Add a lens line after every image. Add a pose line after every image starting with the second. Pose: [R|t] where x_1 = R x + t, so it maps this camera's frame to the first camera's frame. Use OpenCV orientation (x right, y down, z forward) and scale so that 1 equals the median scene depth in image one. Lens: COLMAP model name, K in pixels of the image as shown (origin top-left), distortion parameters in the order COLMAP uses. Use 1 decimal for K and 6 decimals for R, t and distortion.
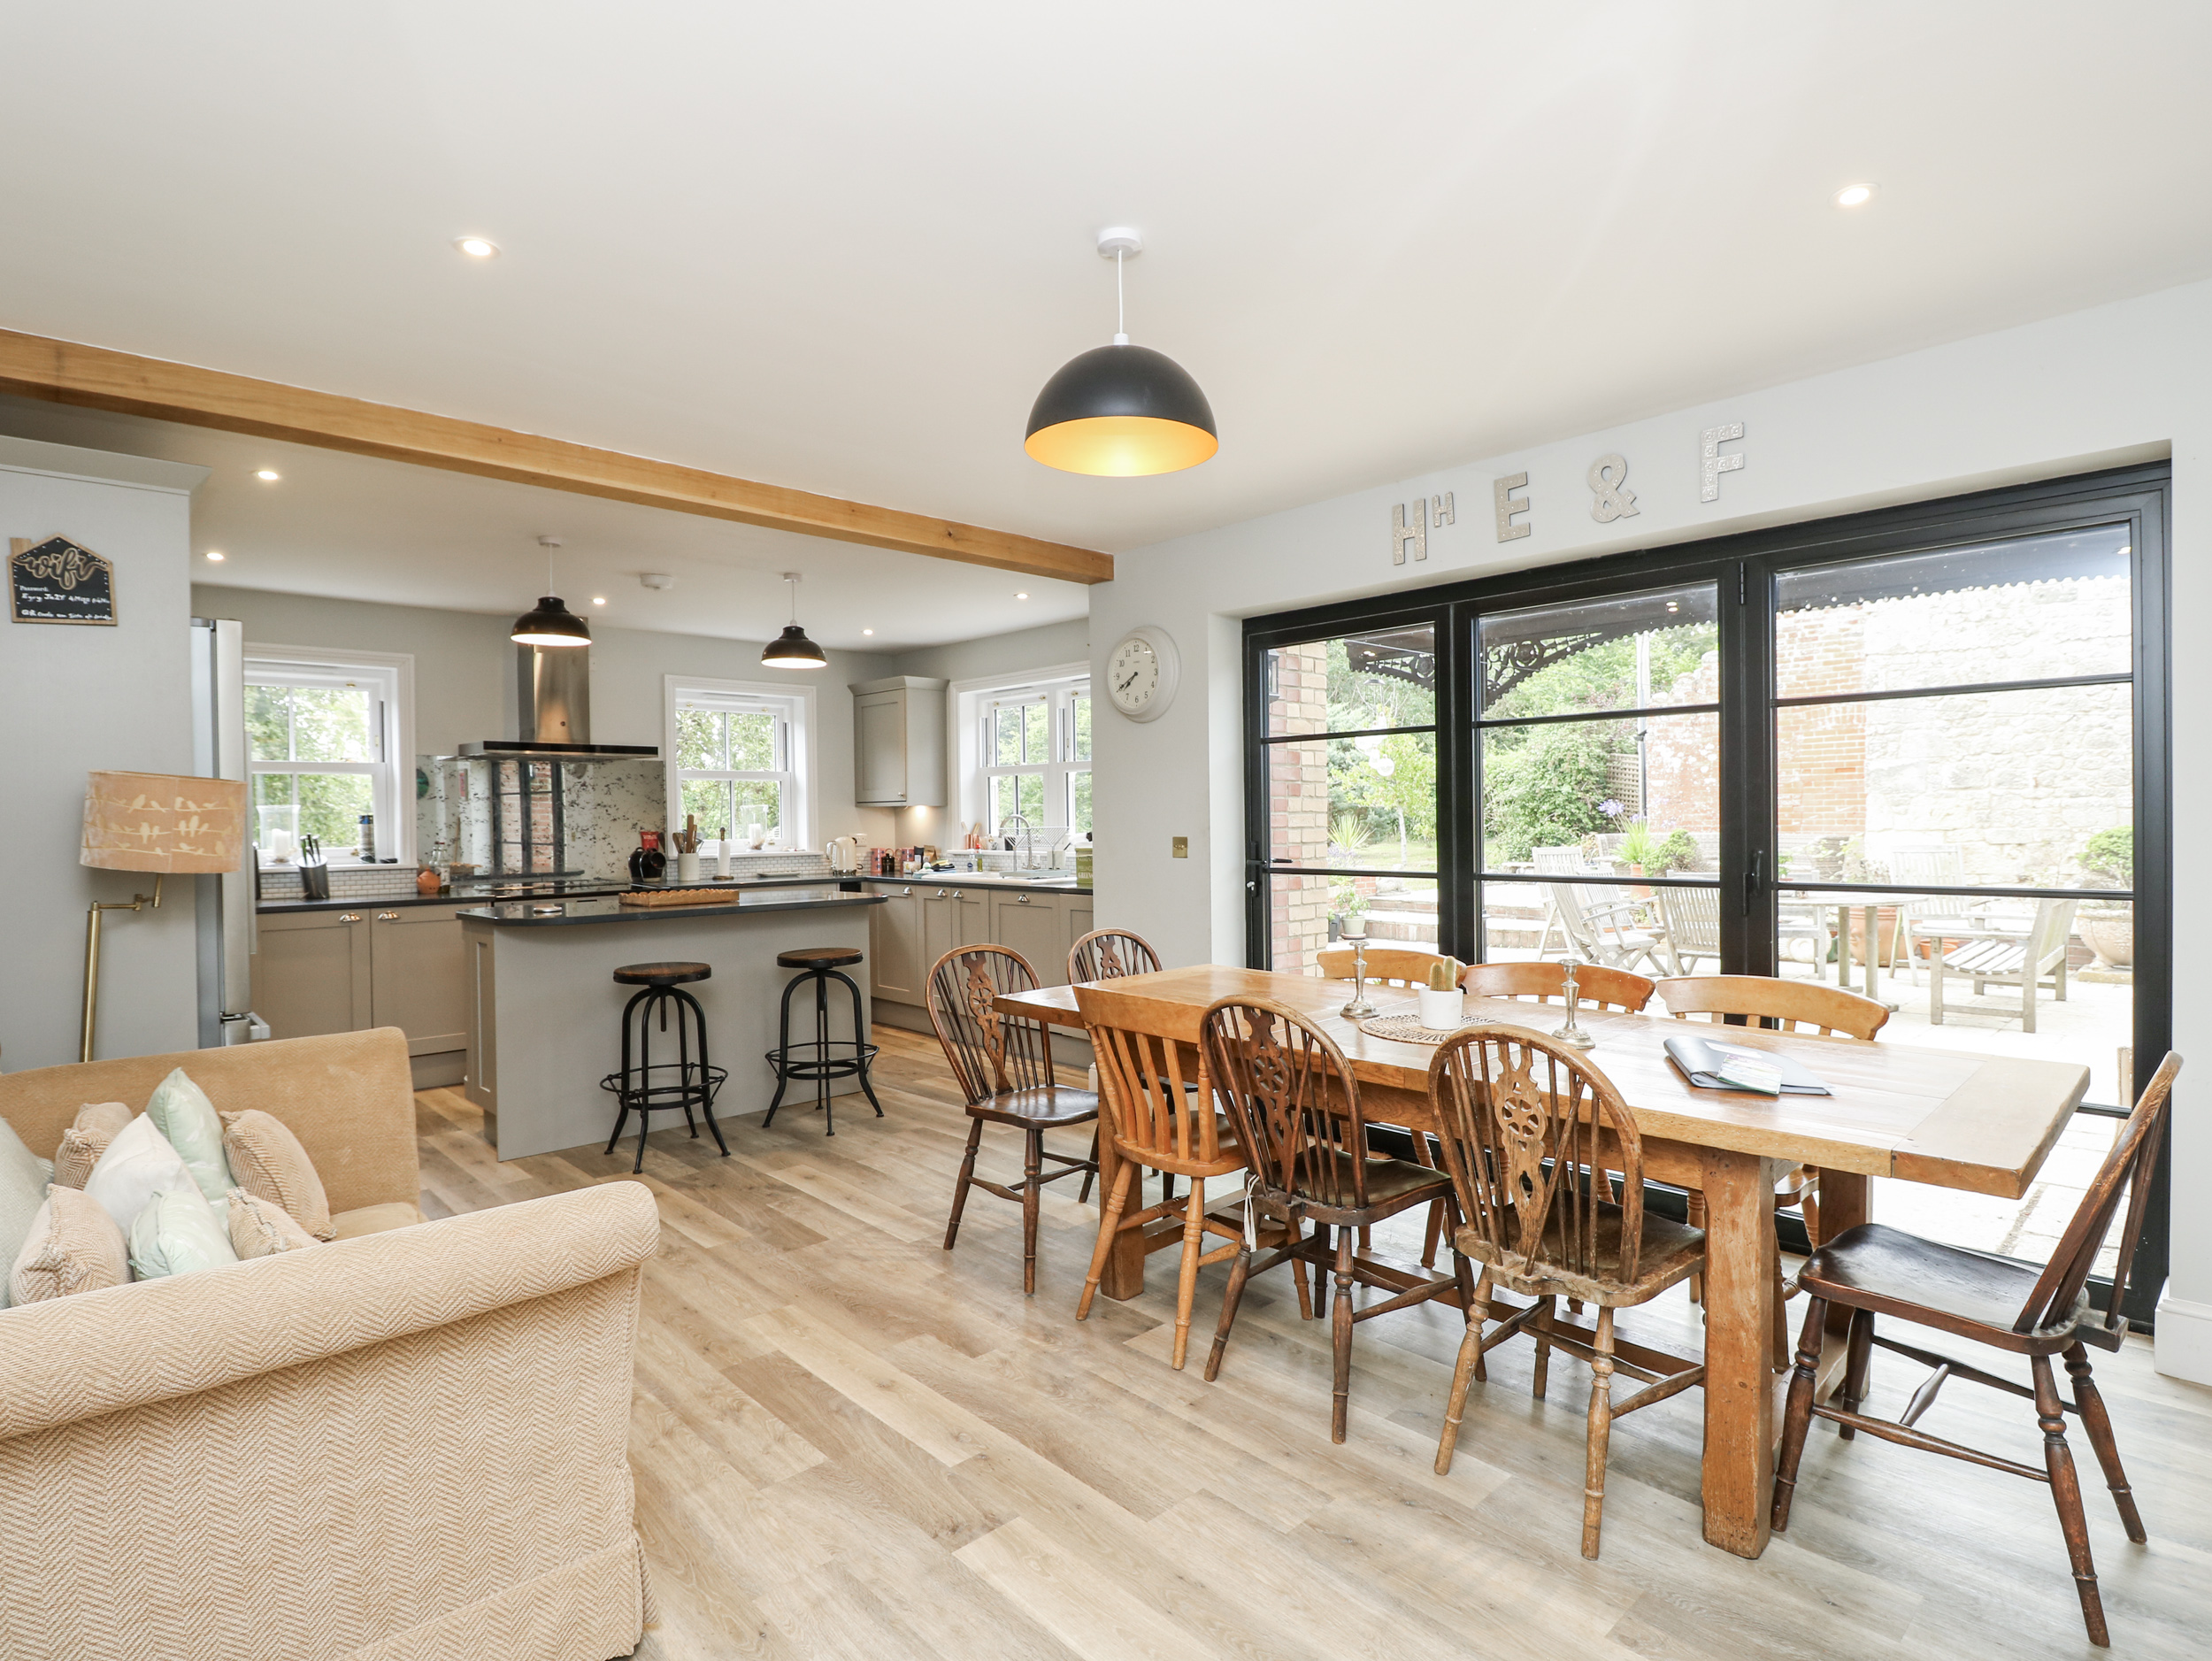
lens RADIAL K [[1152.2, 0, 1088.2], [0, 1152.2, 834.1], [0, 0, 1]] dist [0.002372, -0.015941]
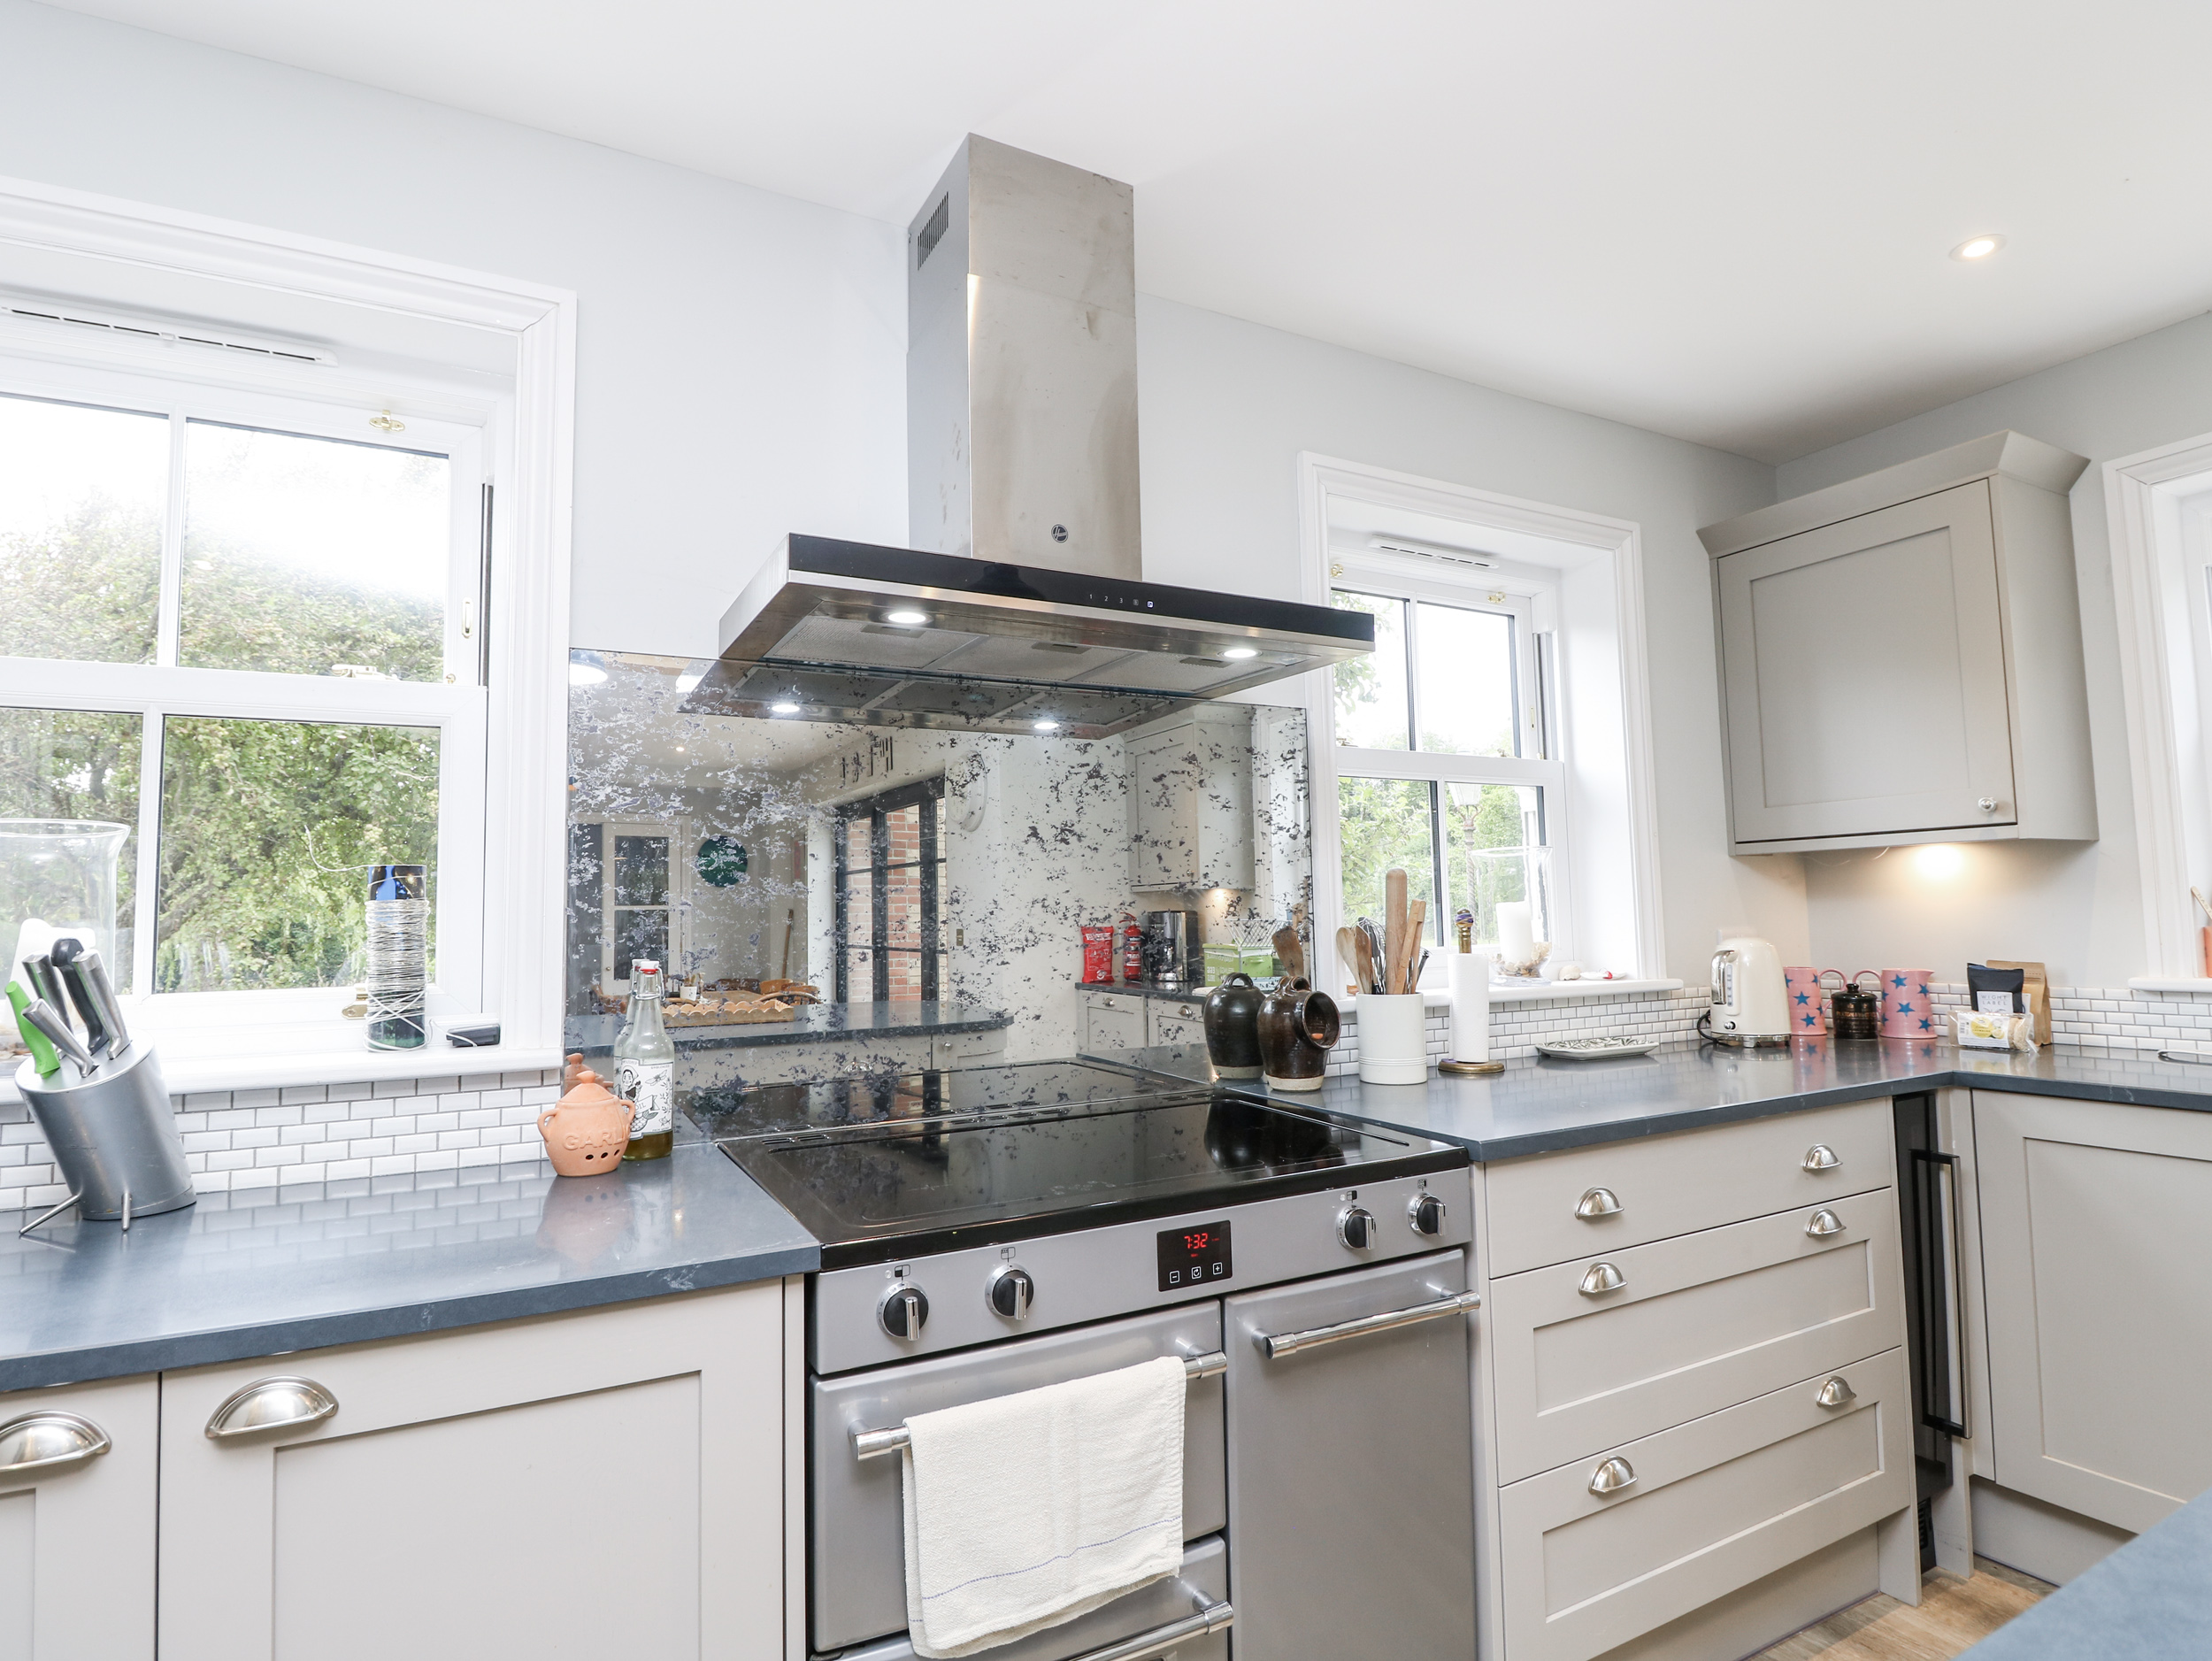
lens RADIAL K [[1152.2, 0, 1088.2], [0, 1152.2, 834.1], [0, 0, 1]] dist [0.002372, -0.015941]
pose [[0.965576, -0.026697, -0.258749, -0.328931], [0.004461, 0.996272, -0.086148, -0.000083], [0.260084, 0.082028, 0.962095, 0.643635]]
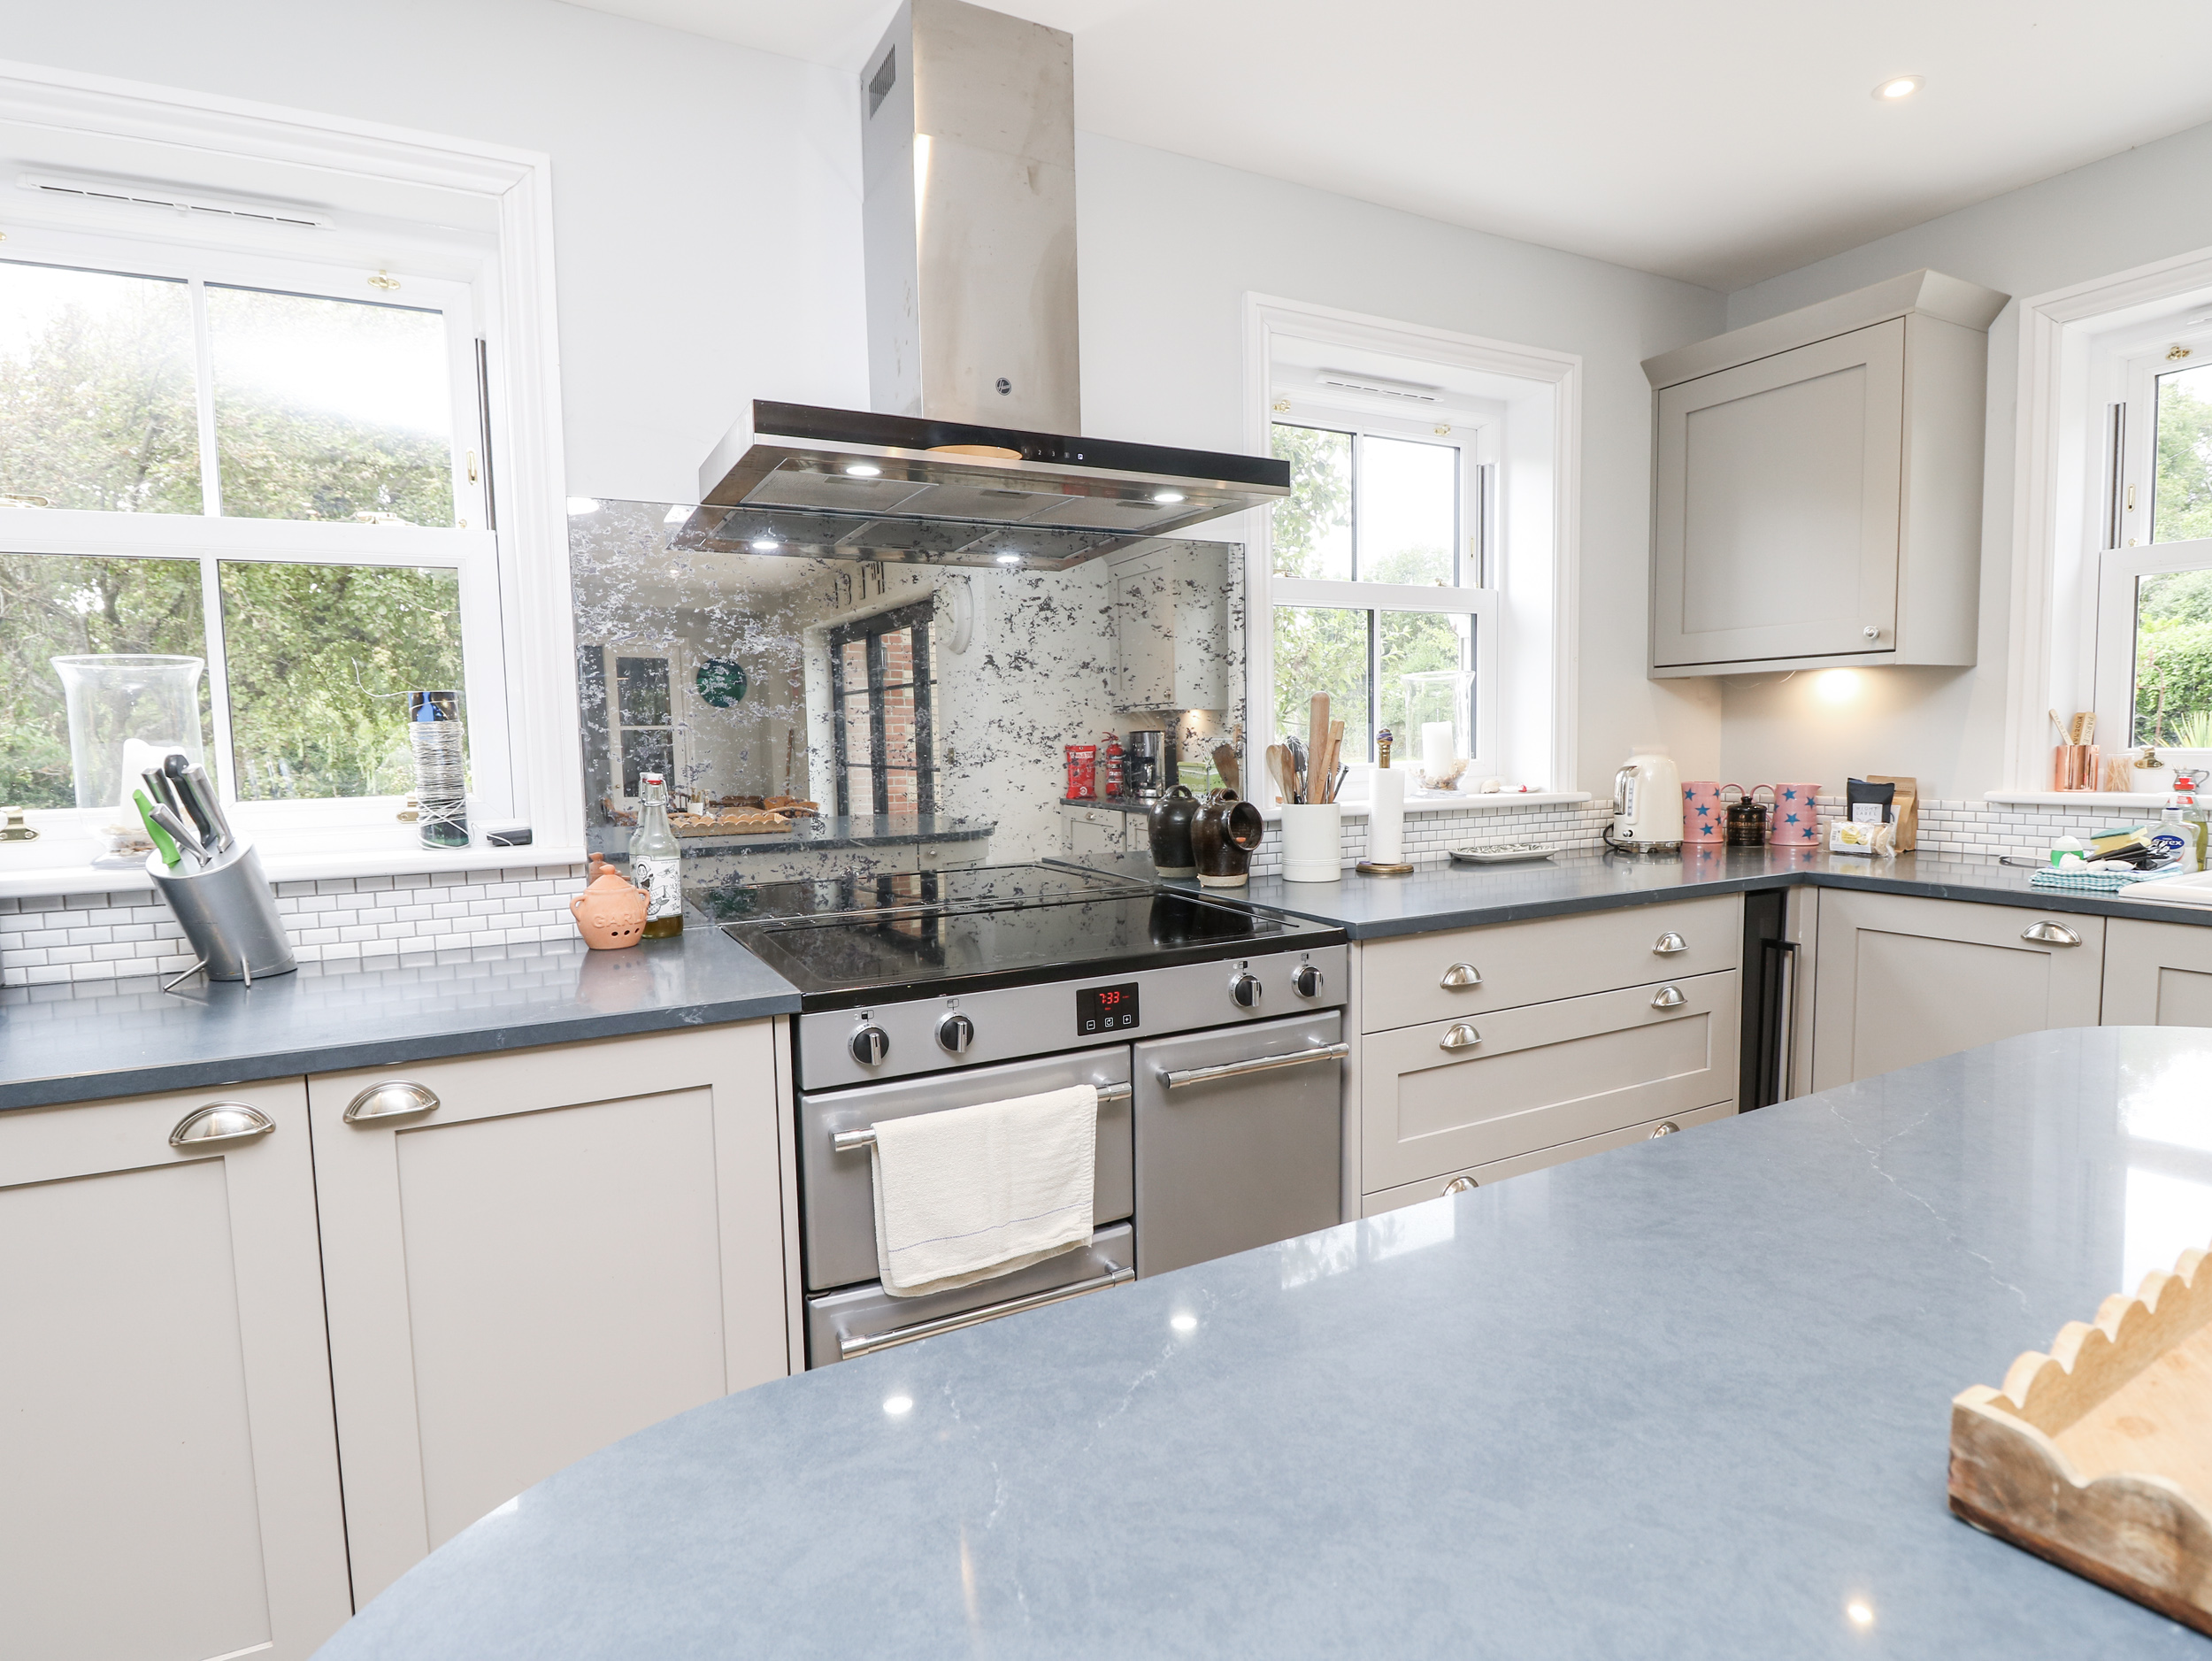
lens RADIAL K [[1159.0, 0, 1093.6], [0, 1159.0, 840.9], [0, 0, 1]] dist [0.002899, -0.015533]
pose [[0.964842, 0.014924, -0.262406, -0.303719], [0.005015, 0.997159, 0.075154, 0.000802], [0.262782, -0.073828, 0.962027, 0.609935]]
